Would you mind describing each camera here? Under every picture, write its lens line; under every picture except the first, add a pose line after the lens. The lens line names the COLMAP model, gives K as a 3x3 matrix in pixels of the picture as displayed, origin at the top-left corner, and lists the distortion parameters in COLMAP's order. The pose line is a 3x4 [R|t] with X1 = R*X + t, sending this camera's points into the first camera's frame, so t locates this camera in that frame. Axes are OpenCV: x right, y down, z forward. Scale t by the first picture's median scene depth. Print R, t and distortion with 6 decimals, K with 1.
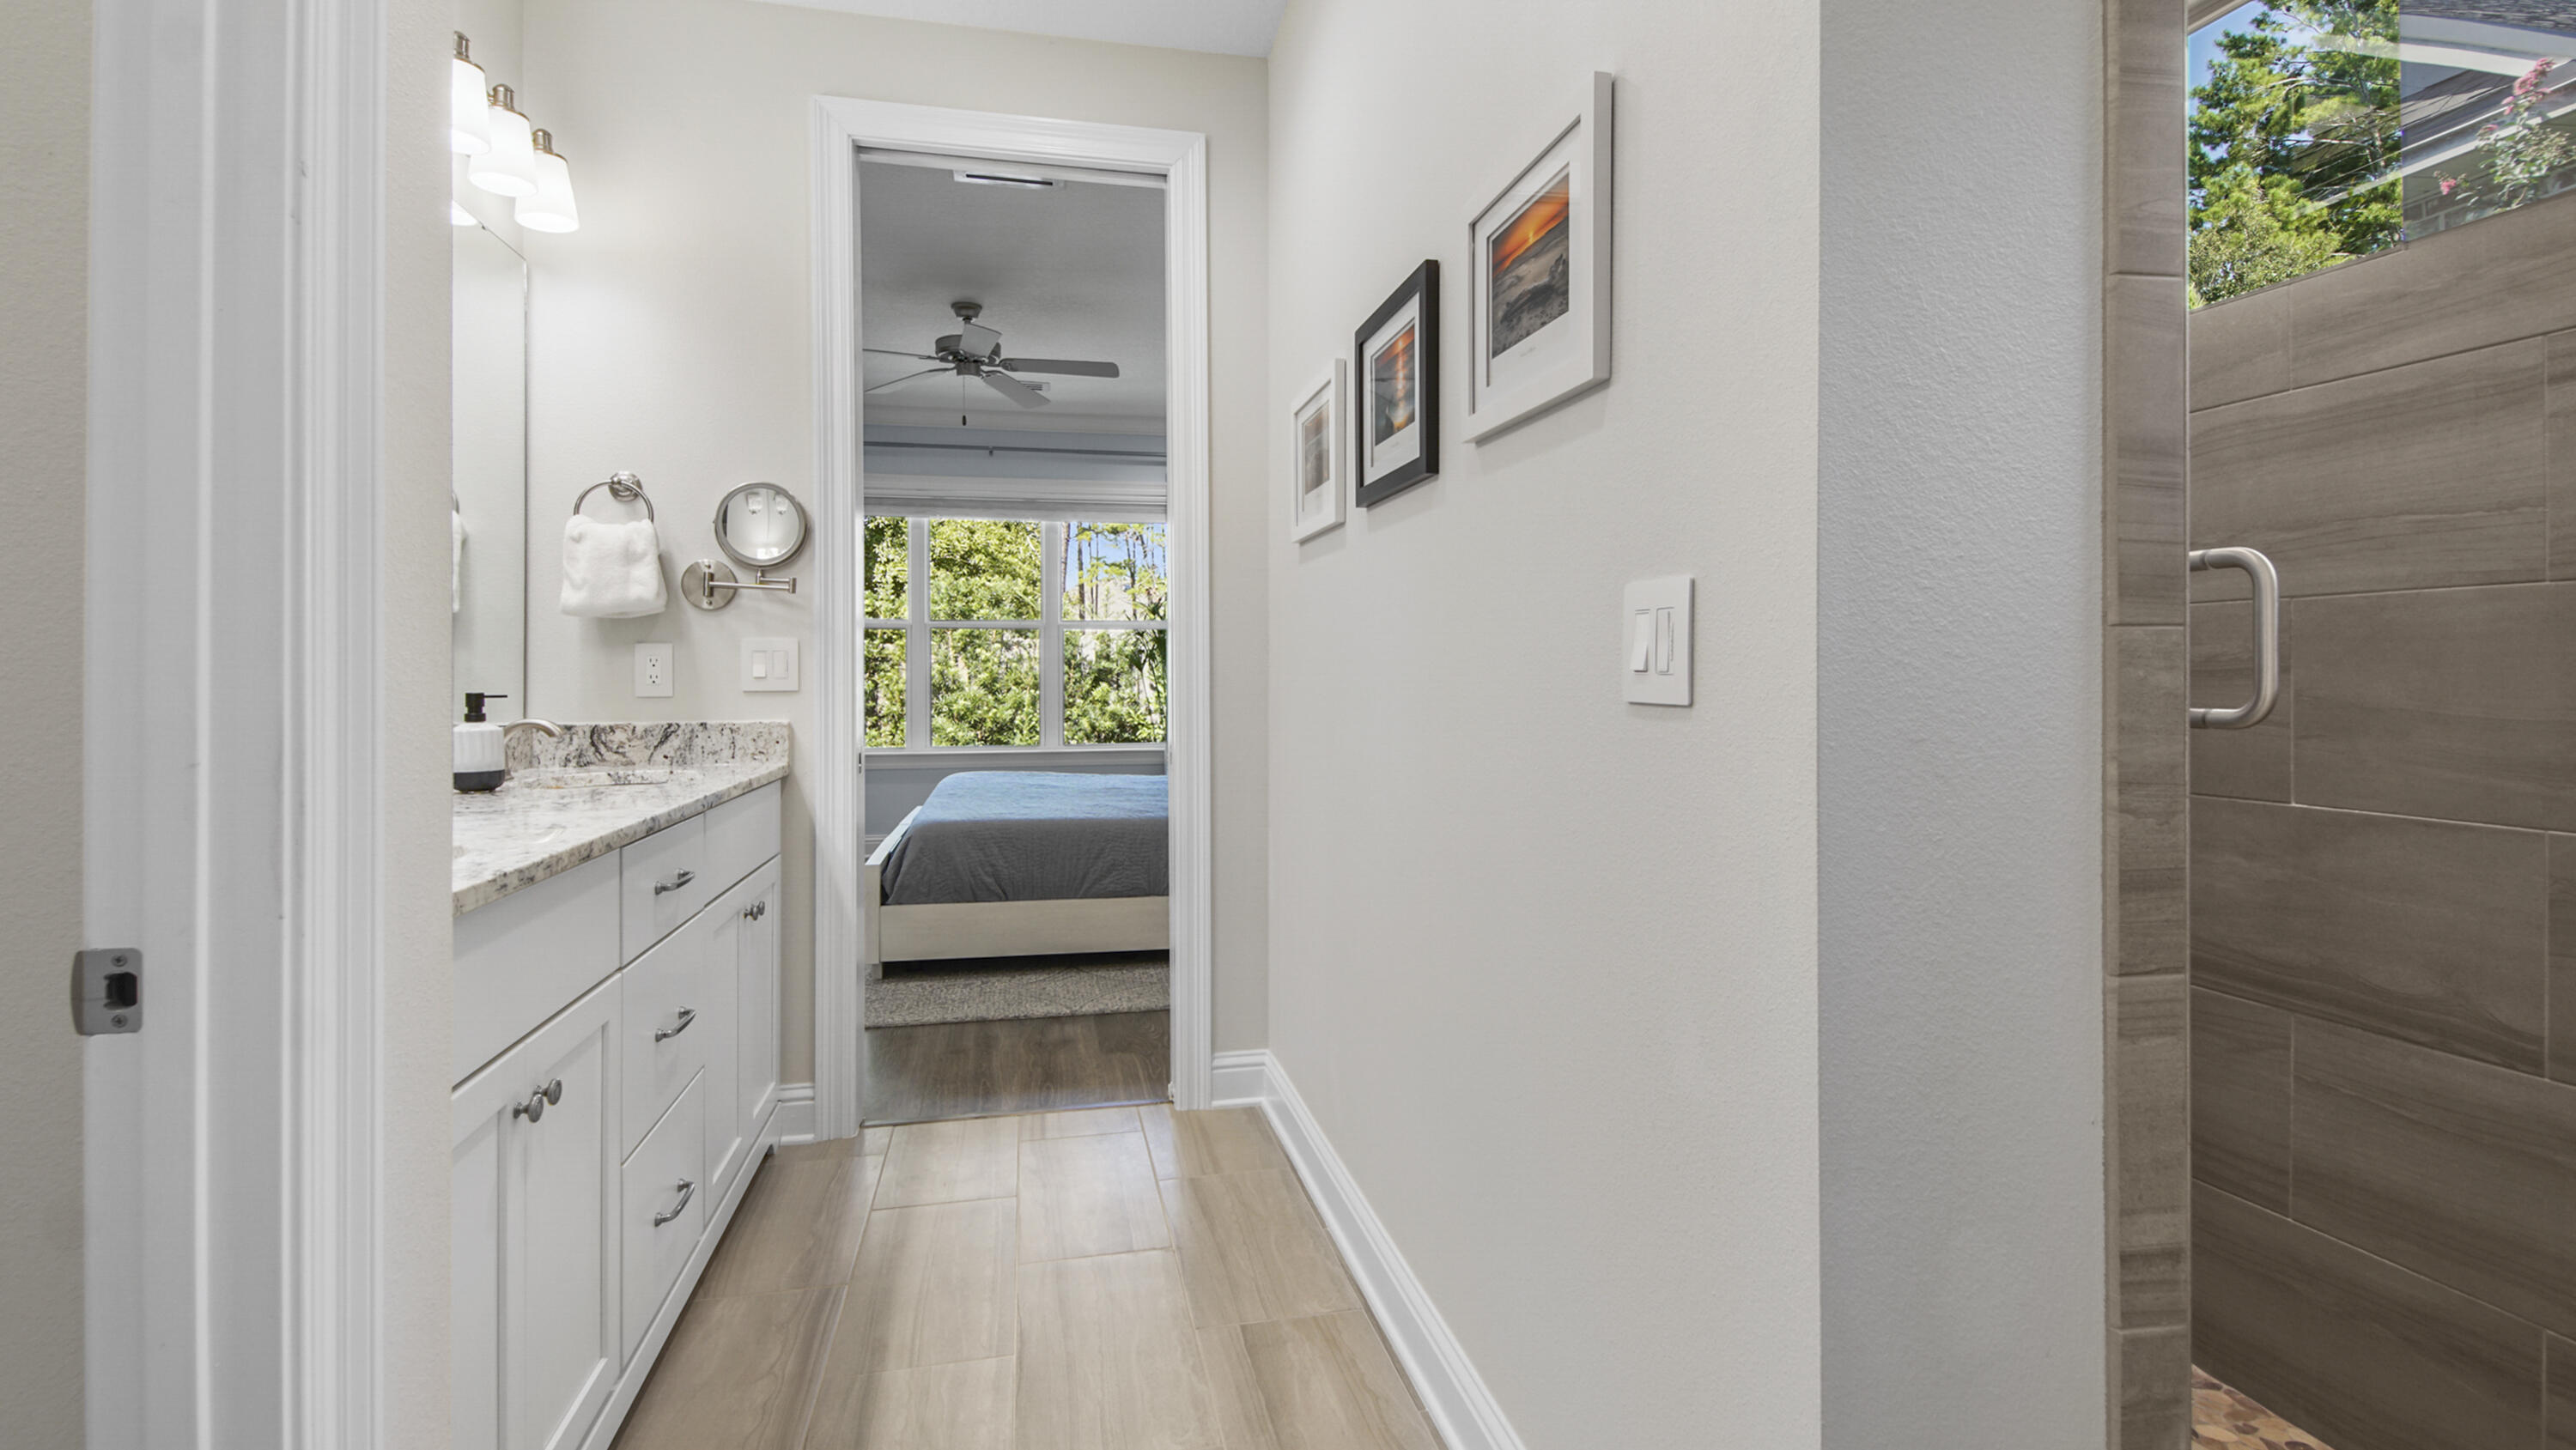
lens RADIAL K [[1171.2, 0, 1301.6], [0, 1171.2, 673.0], [0, 0, 1]] dist [0.038951, -0.013932]
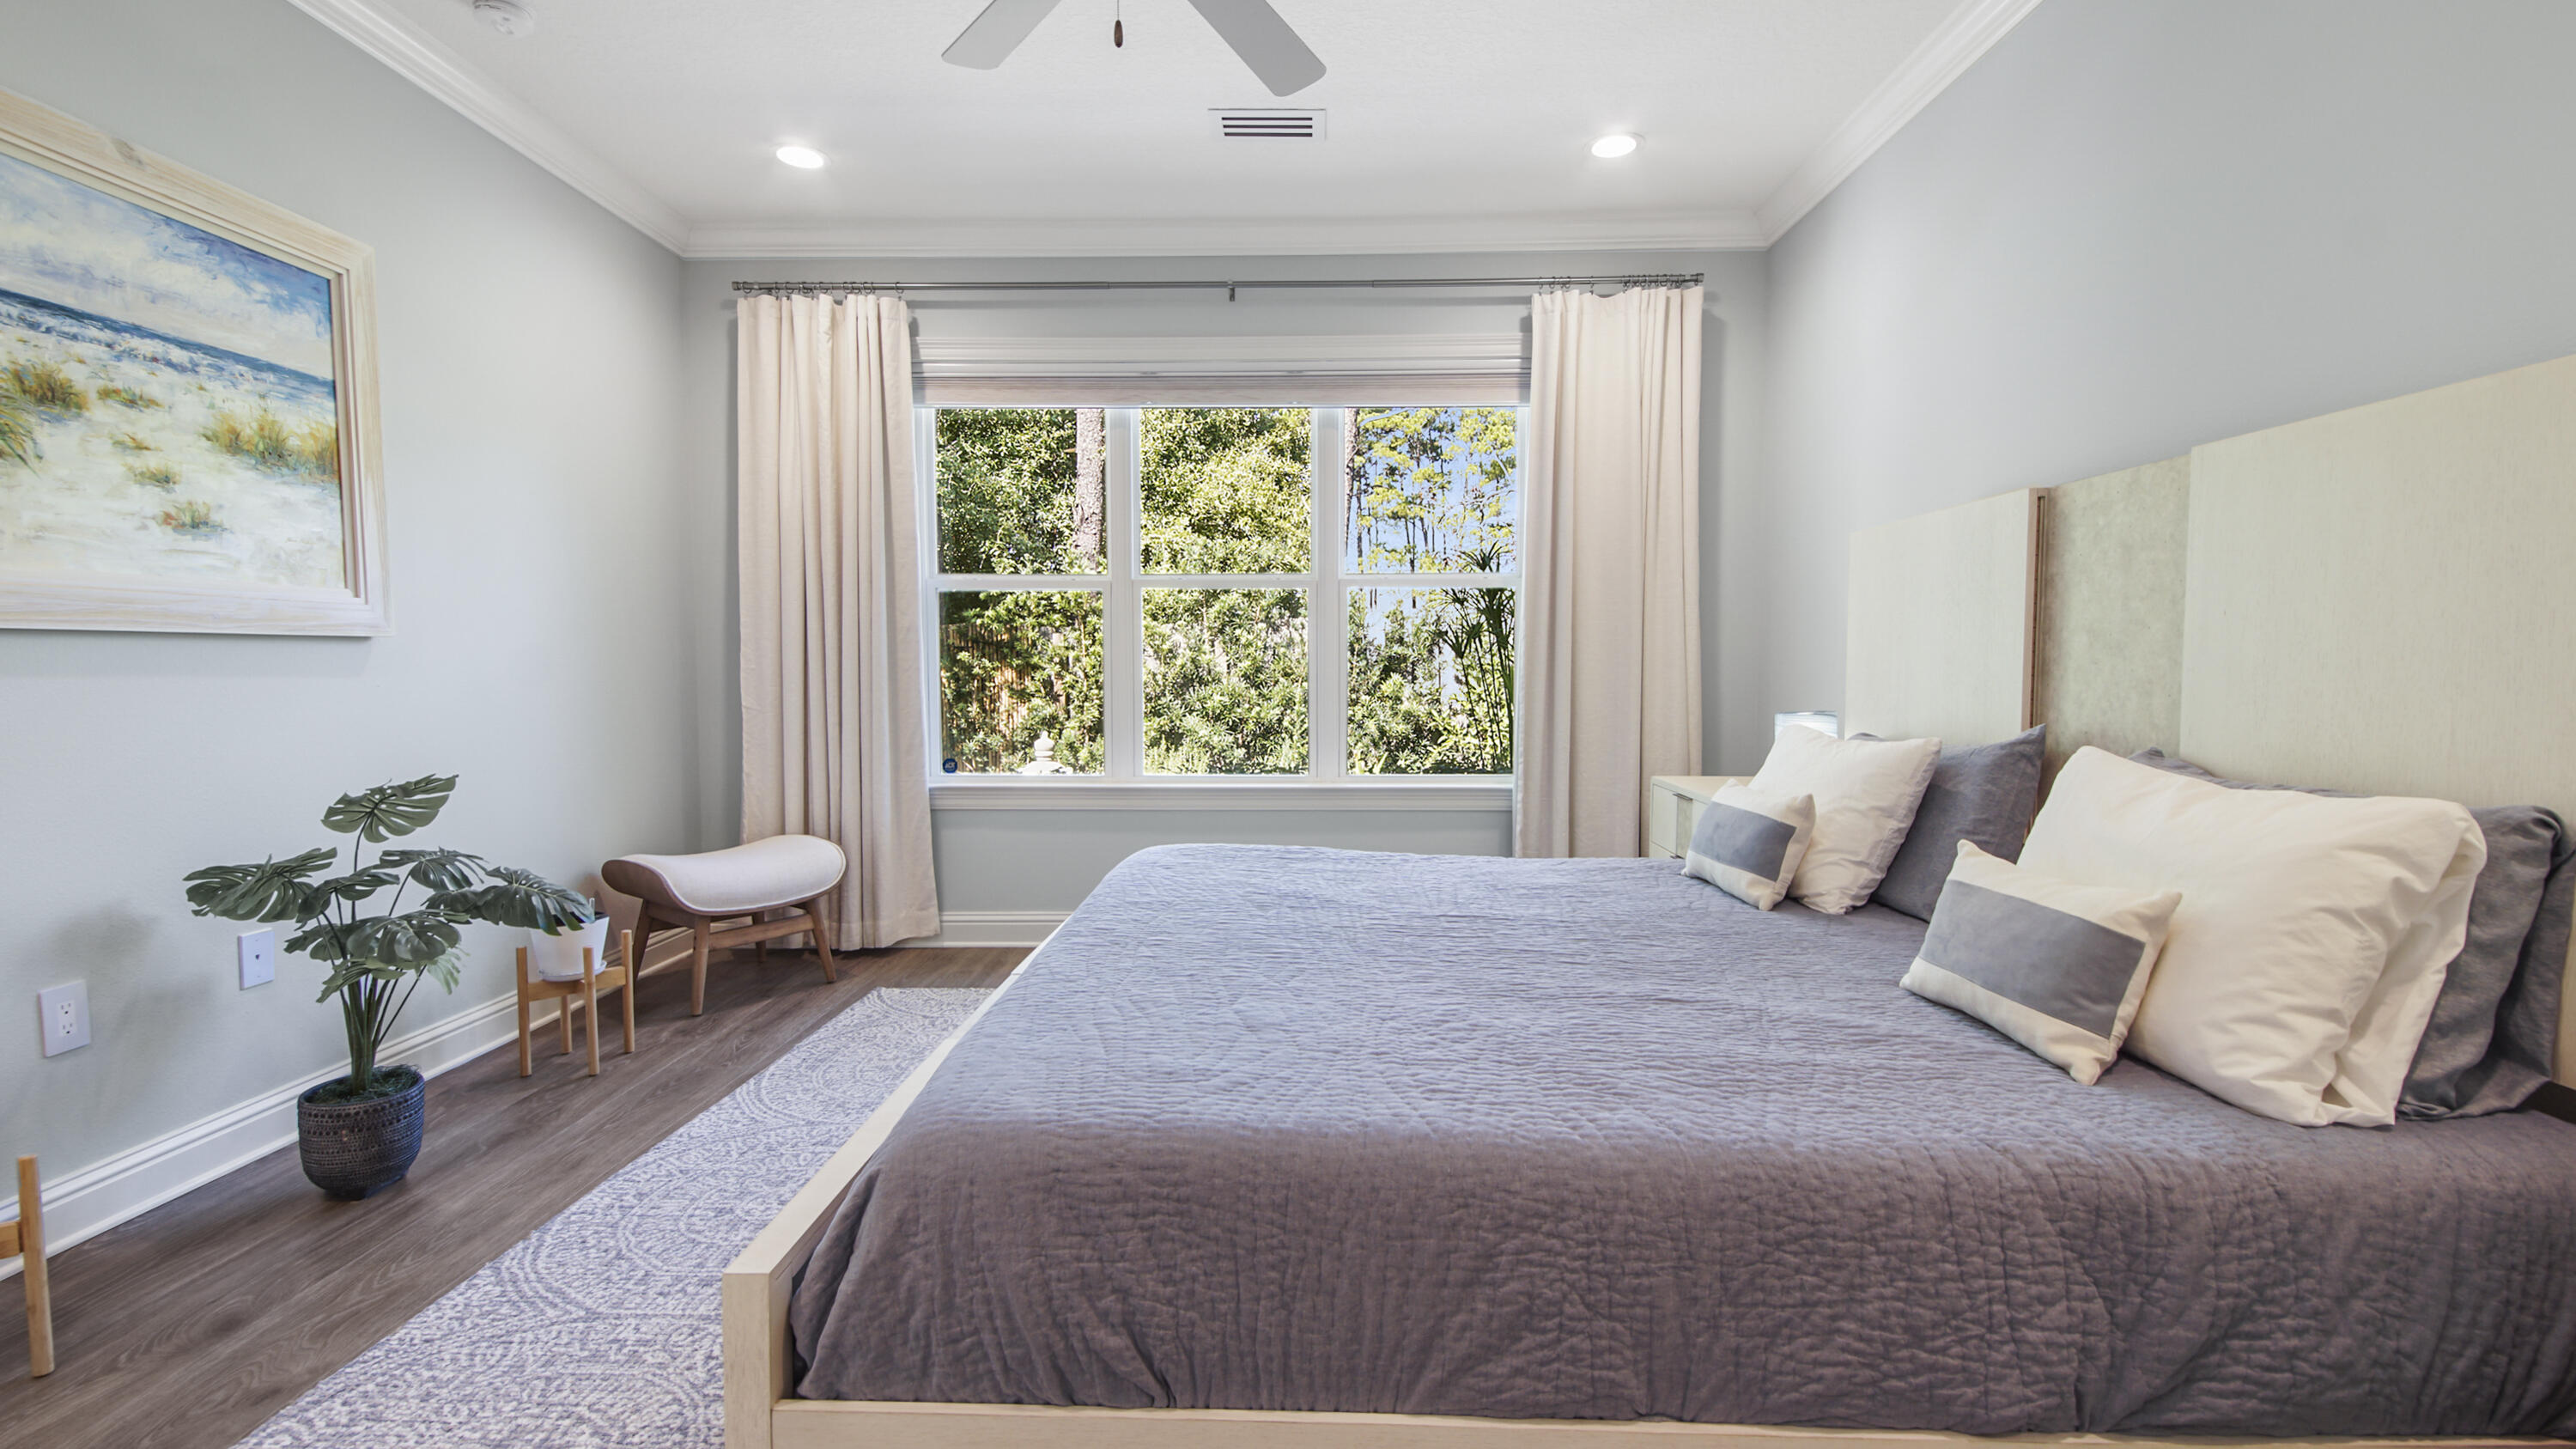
lens RADIAL K [[1171.5, 0, 1288.4], [0, 1171.5, 727.9], [0, 0, 1]] dist [0.038951, -0.013932]
pose [[0.969909, 0.013767, -0.243078, -0.050928], [-0.000537, 0.998519, 0.054409, 0.002056], [0.243467, -0.052642, 0.968480, 0.243508]]
